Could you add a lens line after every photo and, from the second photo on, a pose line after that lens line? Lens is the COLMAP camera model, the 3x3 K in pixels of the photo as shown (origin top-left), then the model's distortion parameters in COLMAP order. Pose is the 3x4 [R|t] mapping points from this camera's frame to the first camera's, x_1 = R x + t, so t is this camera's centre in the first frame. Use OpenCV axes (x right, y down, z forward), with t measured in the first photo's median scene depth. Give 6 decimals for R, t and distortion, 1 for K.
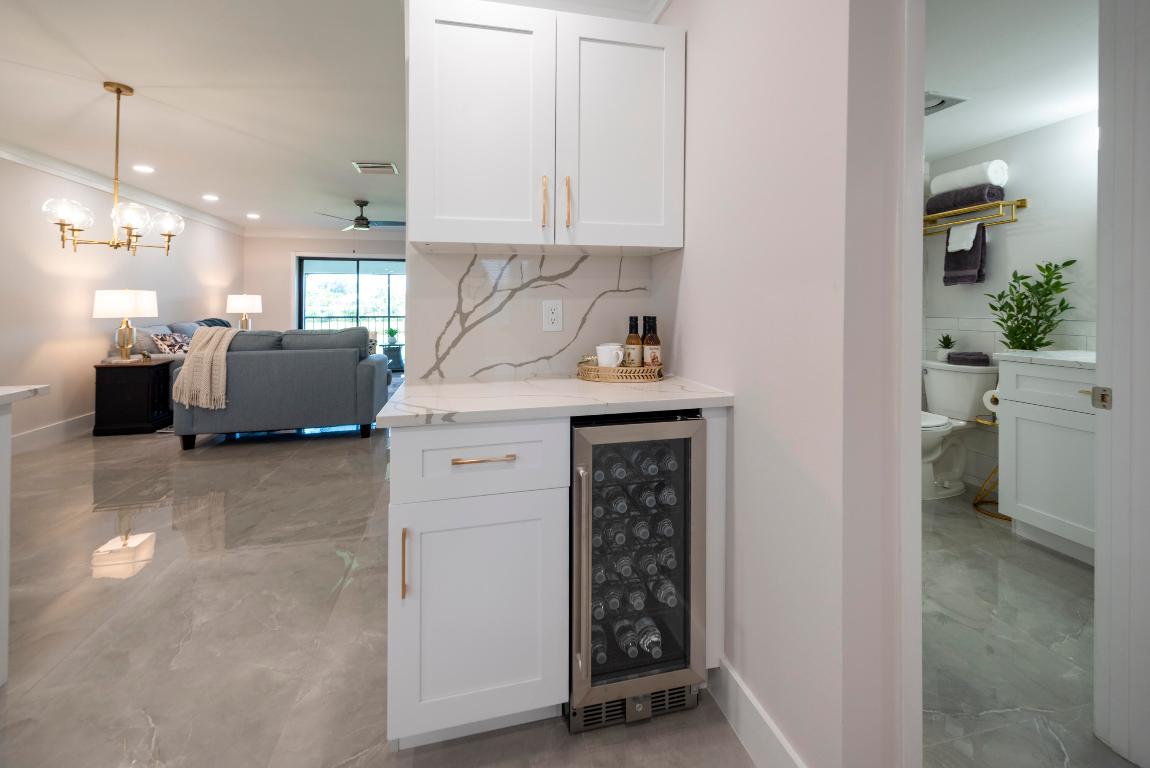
lens RADIAL K [[487.8, 0, 583.7], [0, 487.8, 303.4], [0, 0, 1]] dist [0.014430, -0.000152]
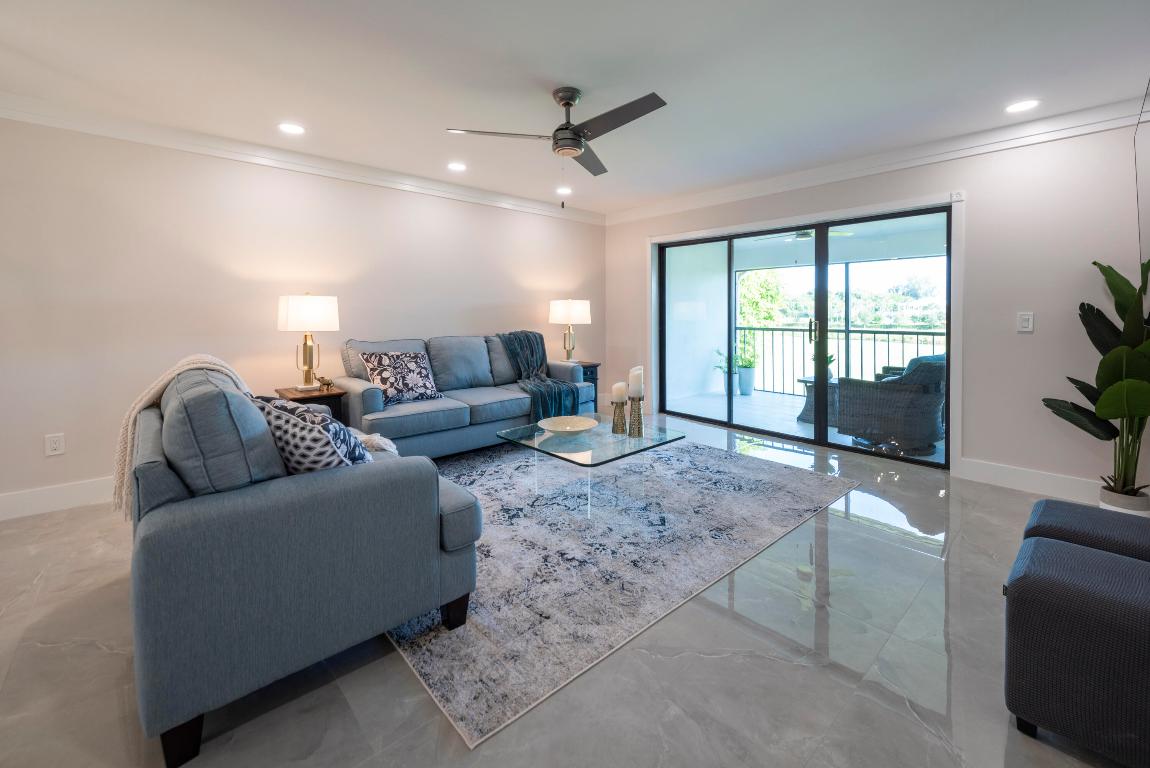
lens RADIAL K [[477.6, 0, 574.9], [0, 477.6, 321.4], [0, 0, 1]] dist [-0.000520, -0.000226]
pose [[0.476406, 0.019749, -0.879003, -0.100762], [0.004915, 0.999672, 0.025124, -0.005251], [0.879211, -0.016290, 0.476153, 1.621745]]
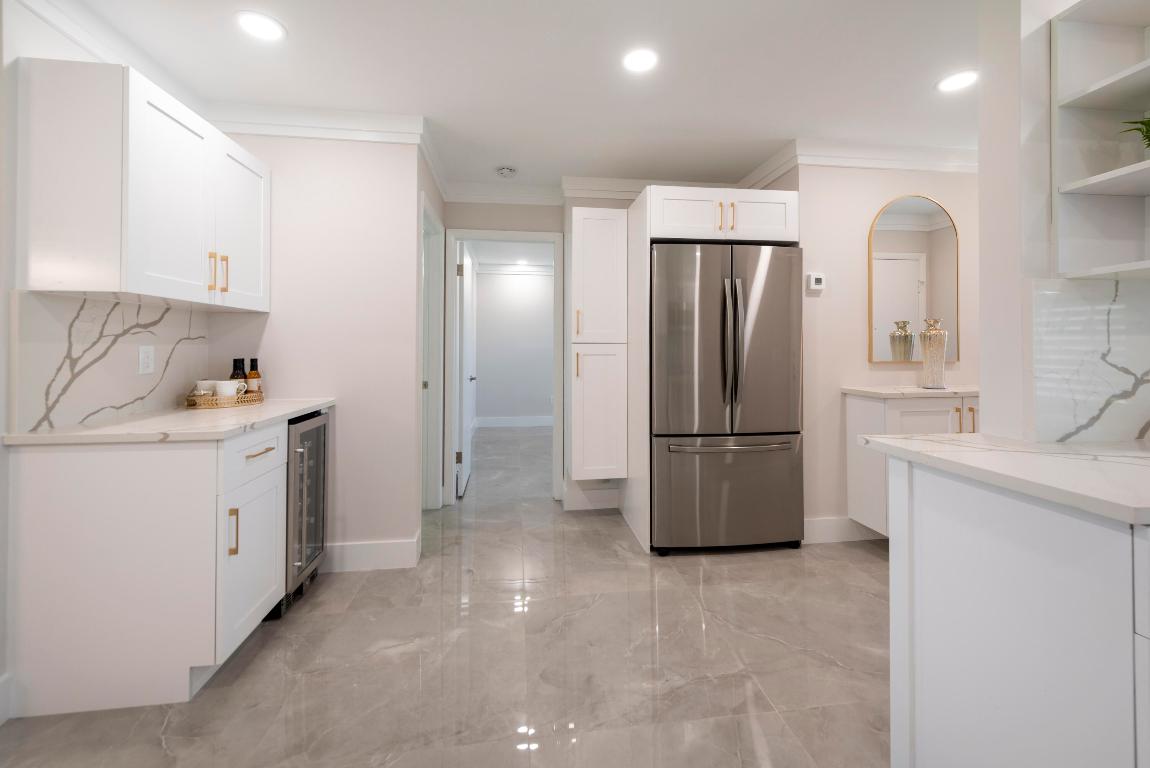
lens RADIAL K [[474.6, 0, 582.9], [0, 474.6, 344.2], [0, 0, 1]] dist [0.001117, -0.000127]
pose [[0.093305, 0.016014, 0.995509, -0.698945], [-0.006218, 0.999861, -0.015501, 0.000255], [-0.995618, -0.004744, 0.093391, -0.057350]]
